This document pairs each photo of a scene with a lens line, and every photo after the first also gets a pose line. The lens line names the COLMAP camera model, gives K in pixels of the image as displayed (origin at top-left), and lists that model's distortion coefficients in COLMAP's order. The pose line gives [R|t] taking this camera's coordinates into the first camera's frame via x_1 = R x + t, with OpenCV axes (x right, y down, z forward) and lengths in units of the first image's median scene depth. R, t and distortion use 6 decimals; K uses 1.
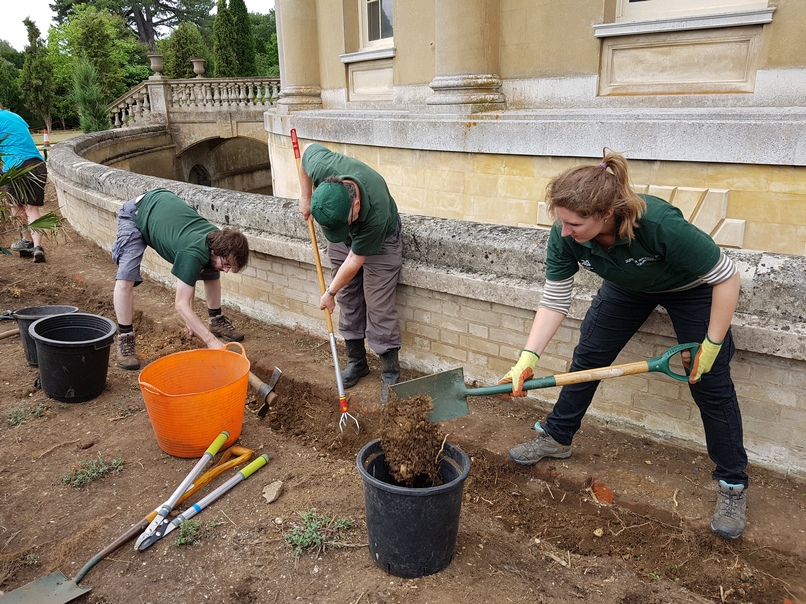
lens RADIAL K [[660.6, 0, 389.4], [0, 660.6, 305.4], [0, 0, 1]] dist [0.038930, -0.061688]
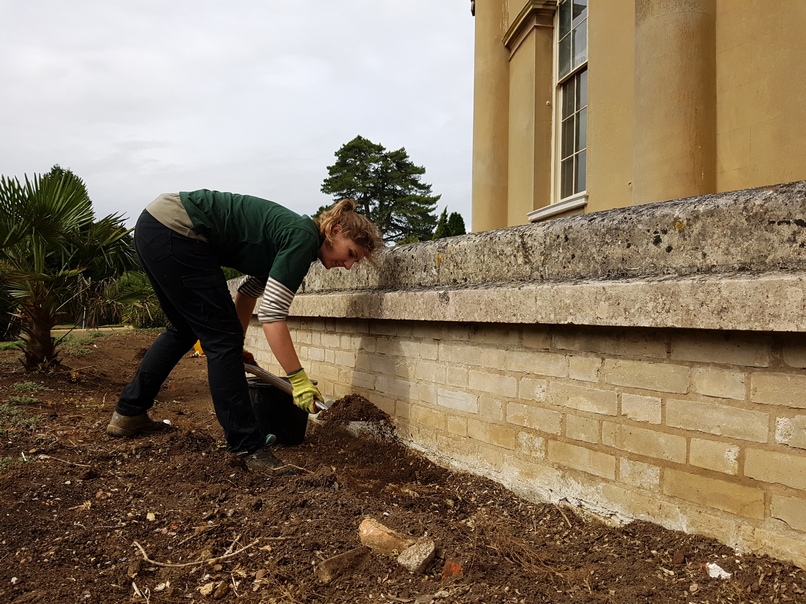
lens RADIAL K [[660.6, 0, 389.4], [0, 660.6, 305.4], [0, 0, 1]] dist [0.038930, -0.061688]
pose [[0.950920, 0.037192, -0.307194, 0.031824], [-0.130159, 0.948731, -0.288043, 0.037994], [0.280732, 0.313889, 0.907008, 0.148954]]
